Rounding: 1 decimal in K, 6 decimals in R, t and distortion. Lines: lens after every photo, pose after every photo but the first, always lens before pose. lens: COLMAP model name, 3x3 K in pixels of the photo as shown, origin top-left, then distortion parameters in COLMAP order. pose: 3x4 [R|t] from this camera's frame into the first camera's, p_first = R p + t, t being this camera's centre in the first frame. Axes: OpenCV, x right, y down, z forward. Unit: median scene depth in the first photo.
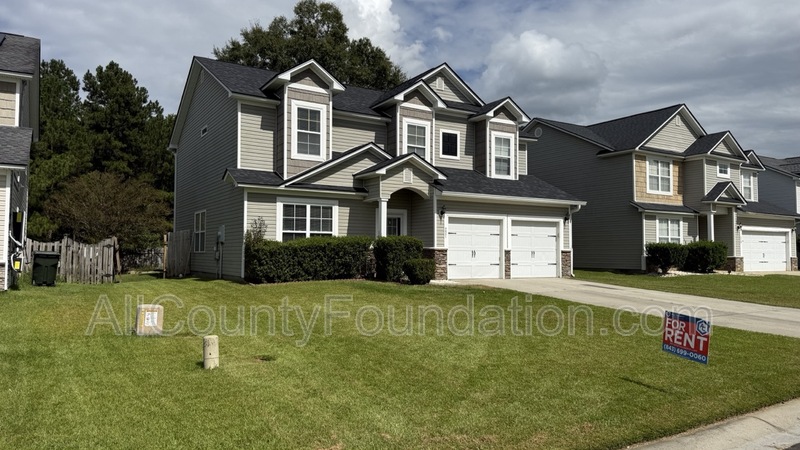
lens RADIAL K [[474.4, 0, 400.0], [0, 474.4, 225.0], [0, 0, 1]] dist [0.025081, -0.000172]
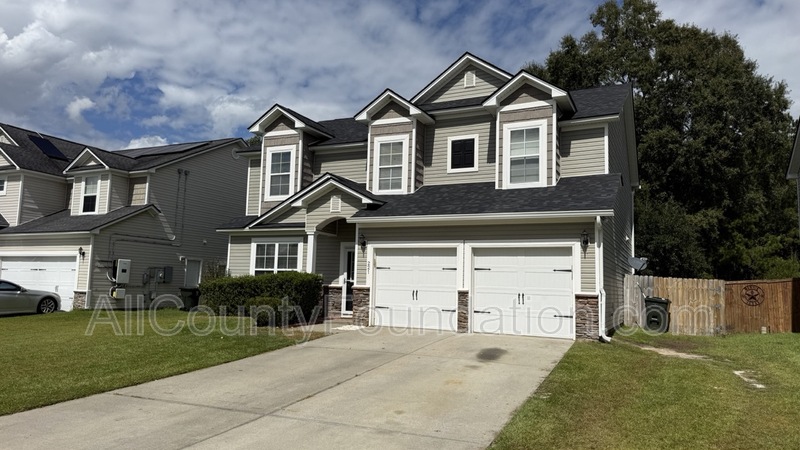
lens RADIAL K [[538.0, 0, 400.0], [0, 538.0, 225.0], [0, 0, 1]] dist [0.070029, 0.000155]
pose [[0.617259, -0.082943, -0.782376, 0.876206], [0.018058, 0.995659, -0.091306, 0.029405], [0.786553, 0.042231, 0.616077, 0.468700]]
